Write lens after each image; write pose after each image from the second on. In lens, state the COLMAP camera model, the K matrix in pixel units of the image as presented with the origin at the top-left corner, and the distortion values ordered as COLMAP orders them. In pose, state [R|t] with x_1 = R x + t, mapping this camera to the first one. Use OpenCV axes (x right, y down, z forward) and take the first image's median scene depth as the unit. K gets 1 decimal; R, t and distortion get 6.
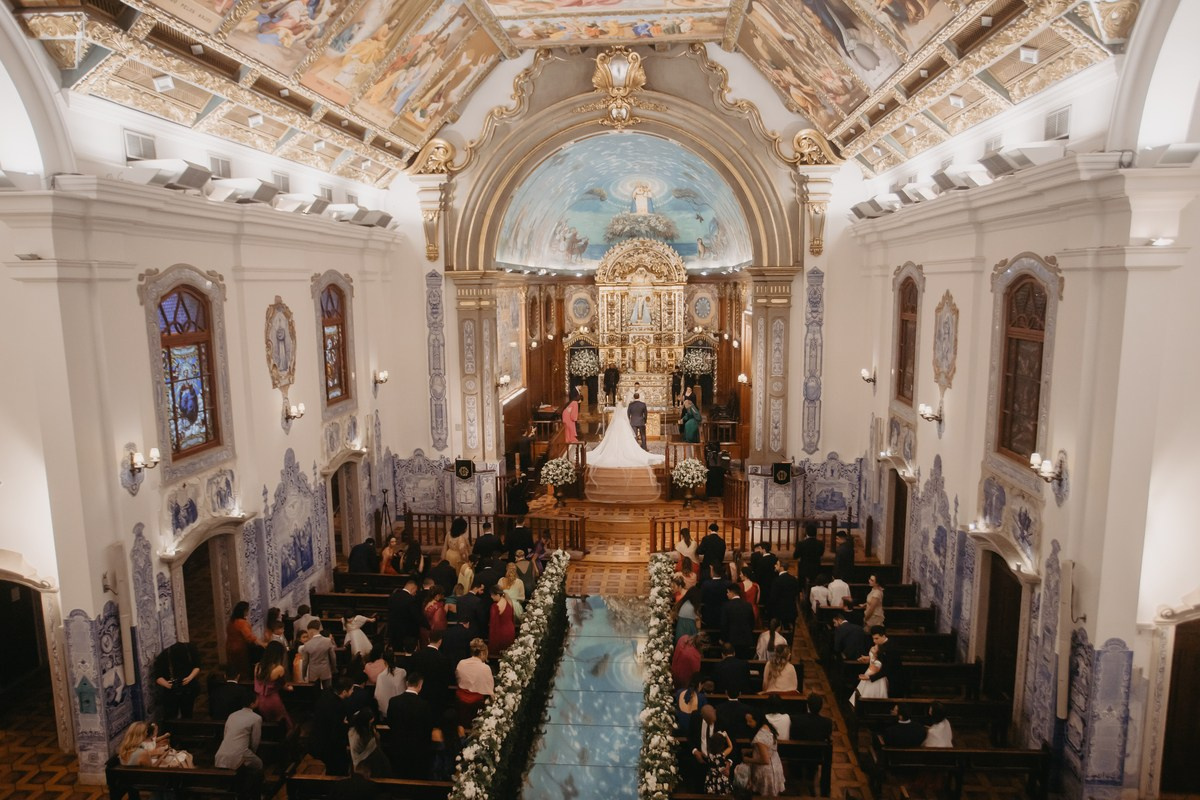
lens RADIAL K [[792.1, 0, 593.2], [0, 792.1, 408.8], [0, 0, 1]] dist [0.011267, 0.009531]
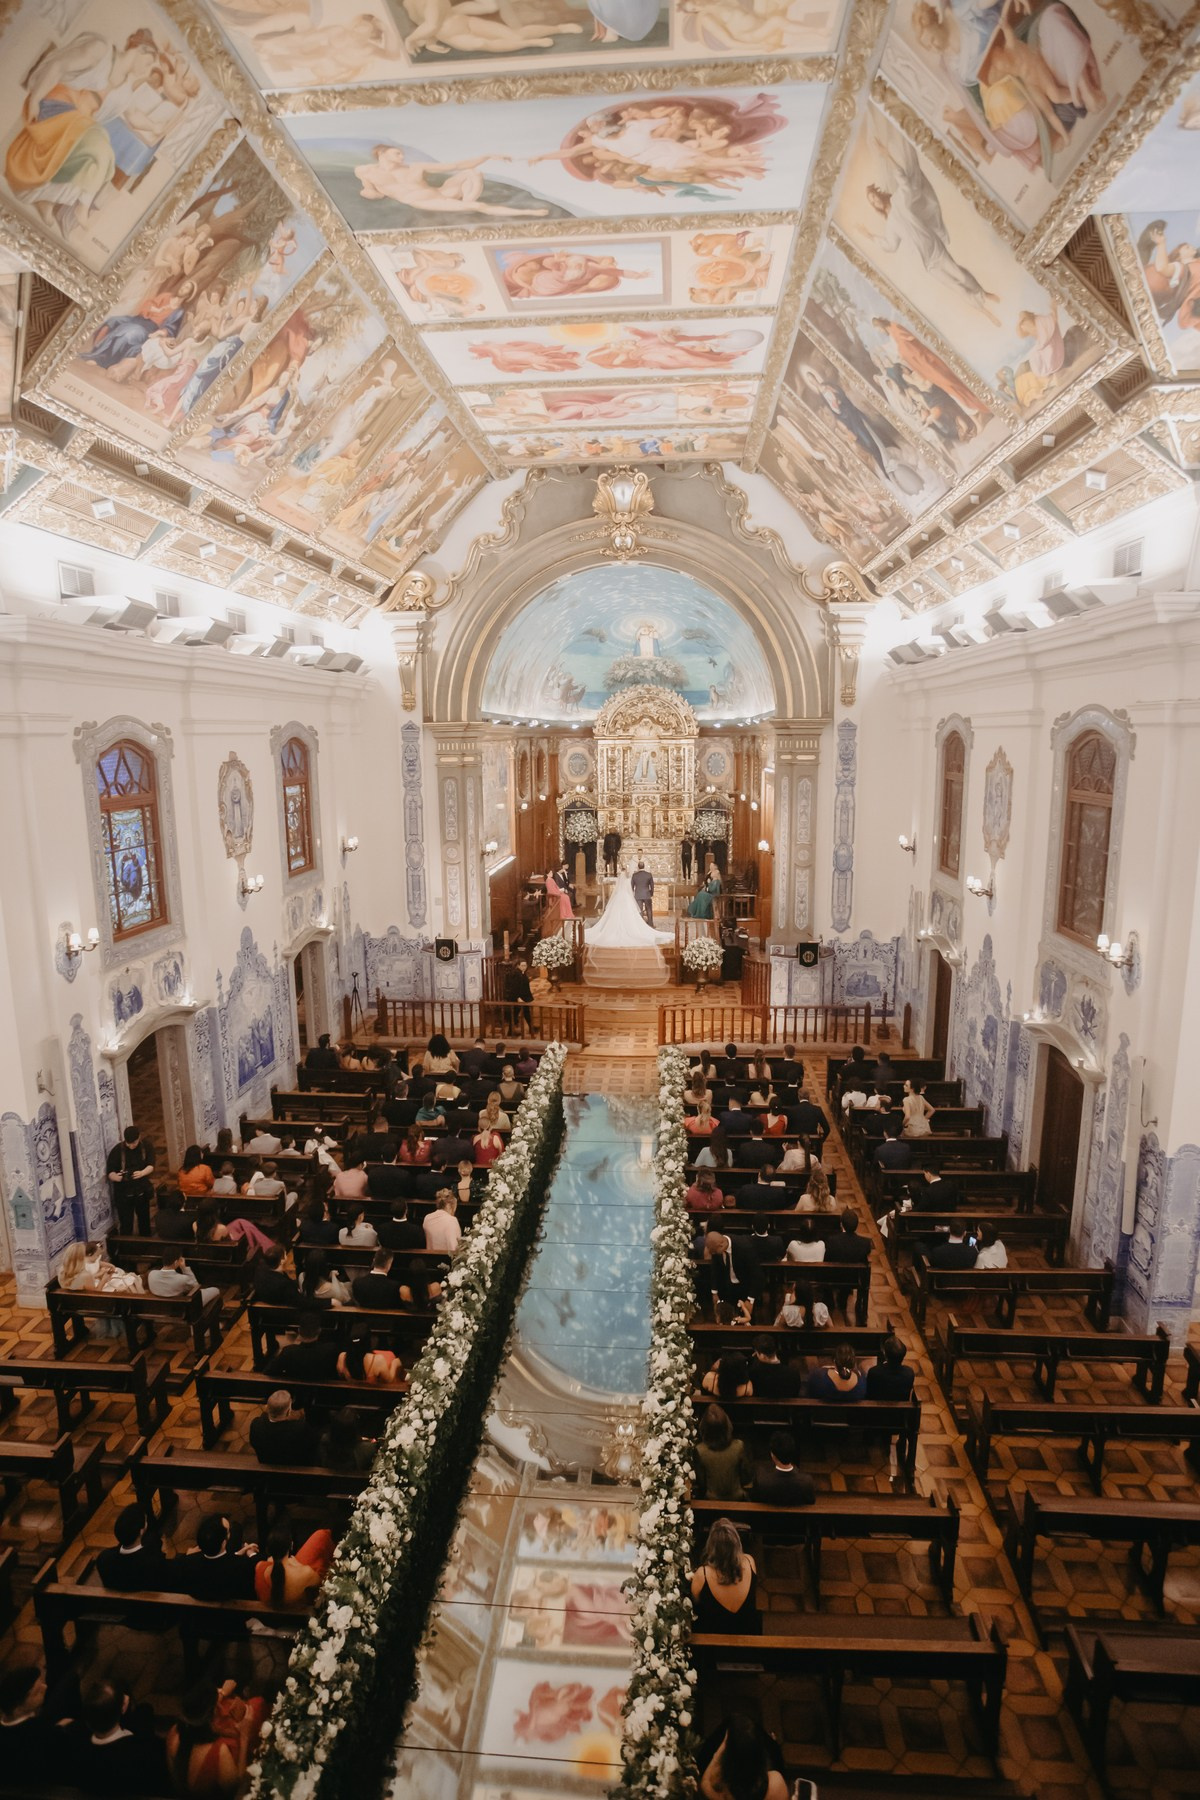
lens RADIAL K [[894.8, 0, 594.8], [0, 894.8, 891.9], [0, 0, 1]] dist [-0.024847, 0.002477]
pose [[0.999974, 0.000502, 0.007146, -0.007273], [-0.000615, 0.999875, 0.015820, -0.004252], [-0.007137, -0.015824, 0.999849, 0.019133]]
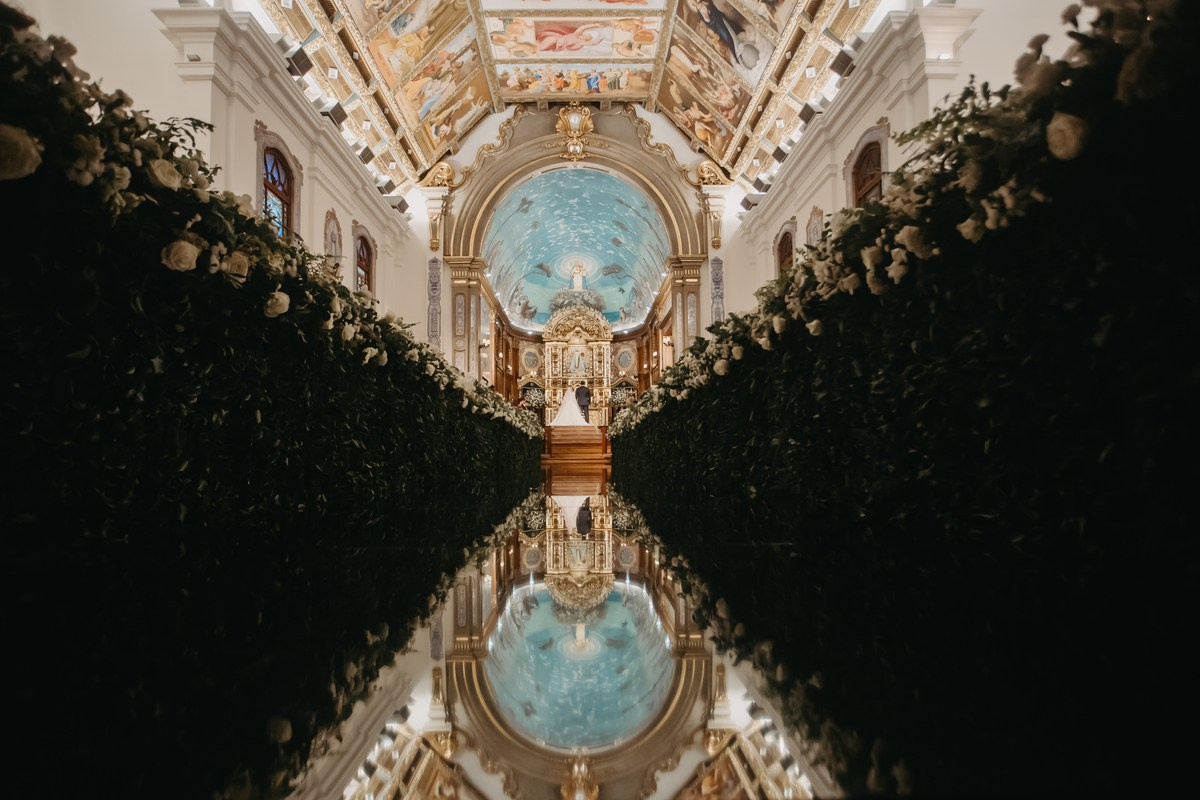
lens RADIAL K [[653.8, 0, 579.2], [0, 653.8, 429.9], [0, 0, 1]] dist [-0.003571, 0.005692]
pose [[0.995601, 0.008481, 0.093314, -0.084974], [0.009751, 0.981110, -0.193206, 0.453374], [-0.093190, 0.193266, 0.976711, -0.048196]]
